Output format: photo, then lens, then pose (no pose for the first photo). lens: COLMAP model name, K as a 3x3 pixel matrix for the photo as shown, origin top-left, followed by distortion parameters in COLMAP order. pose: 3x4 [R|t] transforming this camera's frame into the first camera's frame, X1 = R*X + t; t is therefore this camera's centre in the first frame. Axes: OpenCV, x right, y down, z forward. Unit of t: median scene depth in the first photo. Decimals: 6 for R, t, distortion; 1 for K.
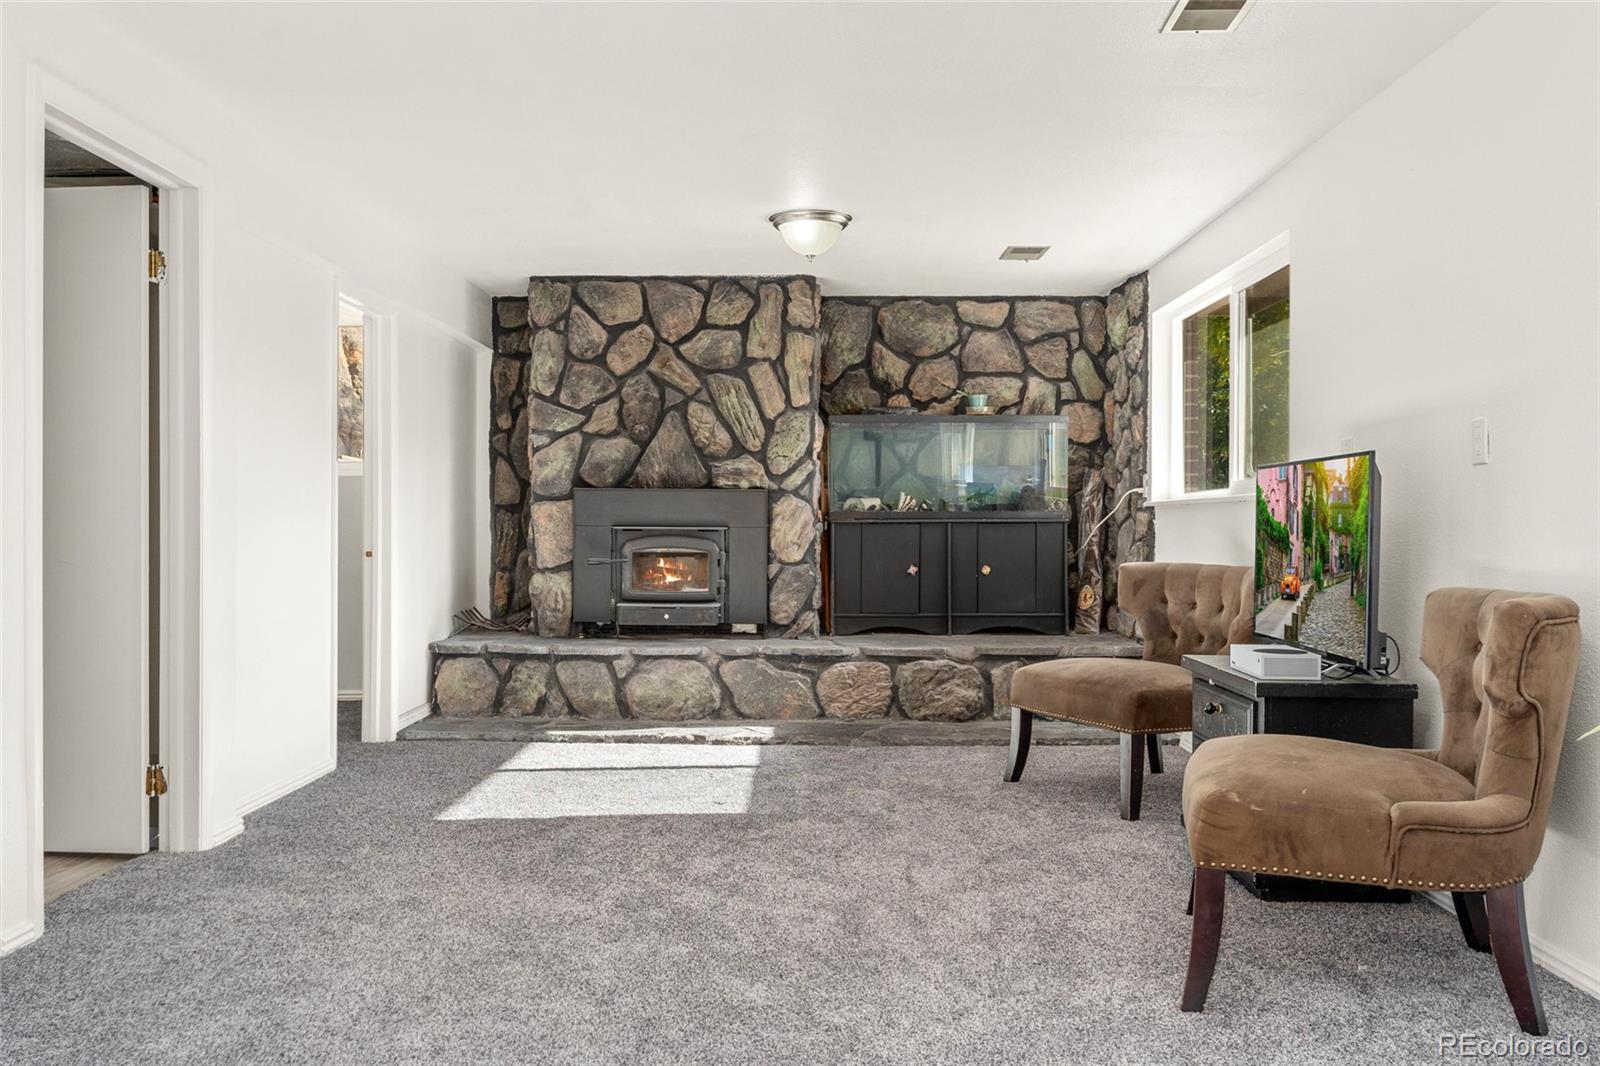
lens RADIAL K [[1312.4, 0, 800.0], [0, 1312.4, 533.0], [0, 0, 1]] dist [0.002676, 0.003203]
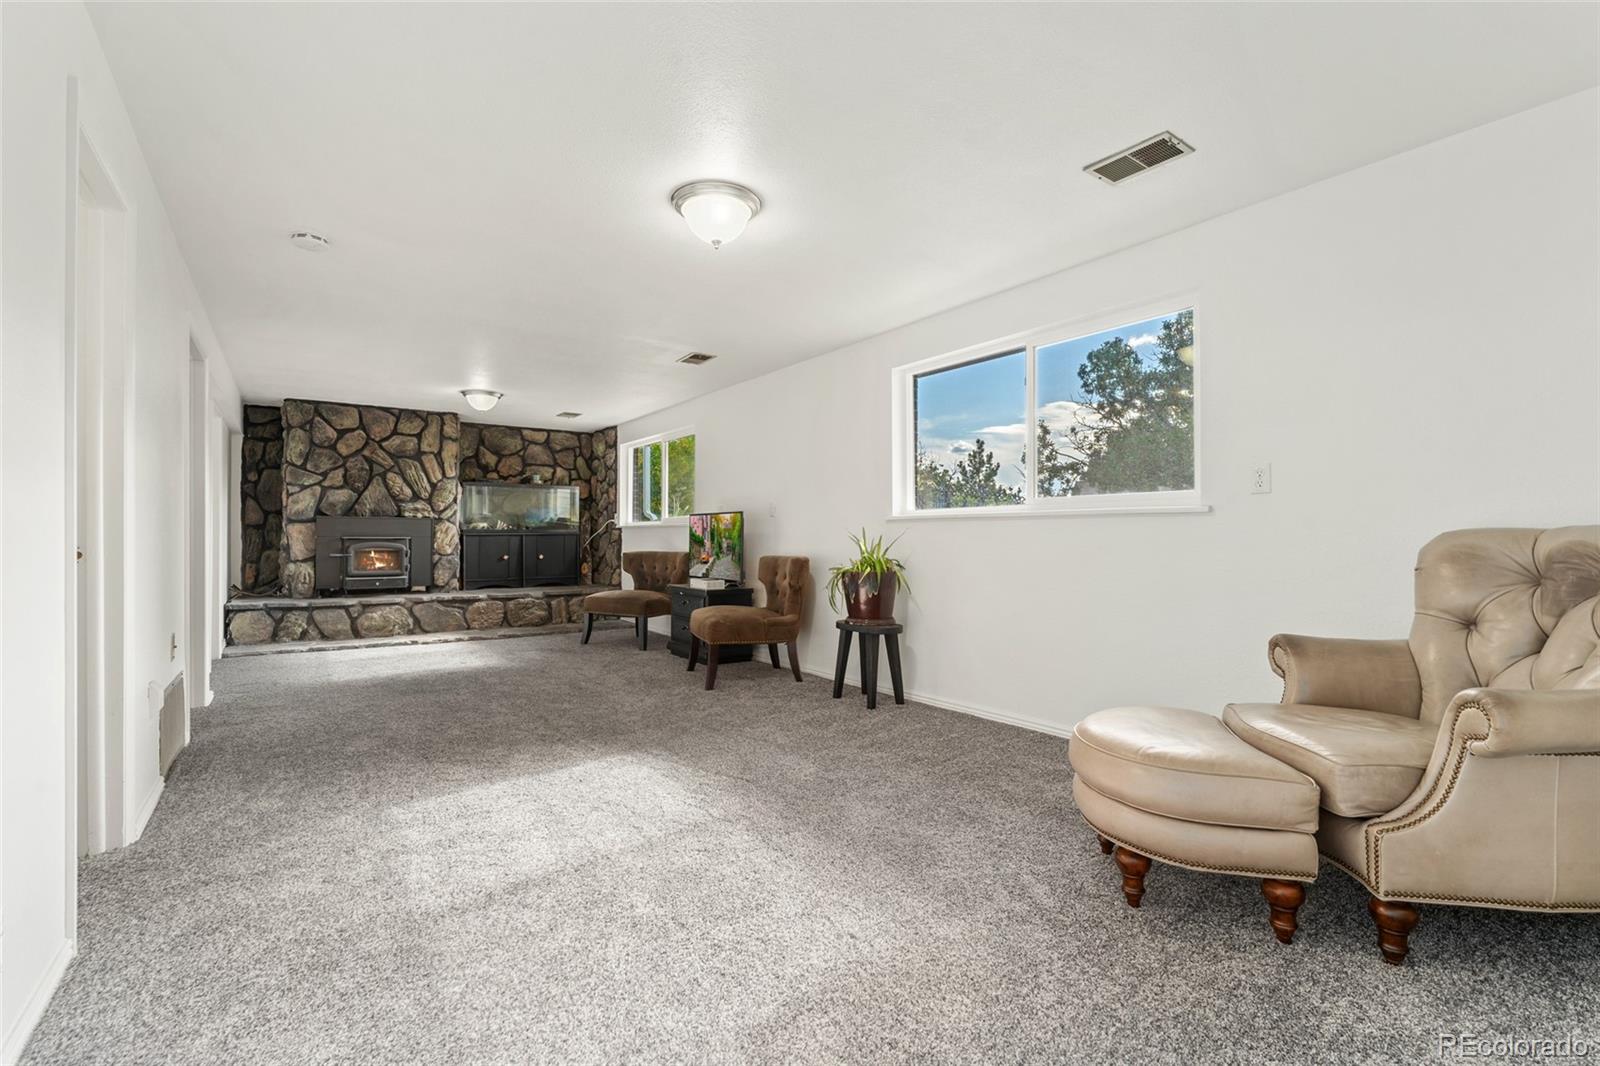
lens RADIAL K [[739.1, 0, 800.0], [0, 739.1, 533.0], [0, 0, 1]] dist [0.000095, 0.000015]
pose [[0.804891, 0.000458, 0.593422, -0.240973], [0.004708, 0.999963, -0.007158, 0.000049], [-0.593404, 0.008555, 0.804859, -0.232439]]
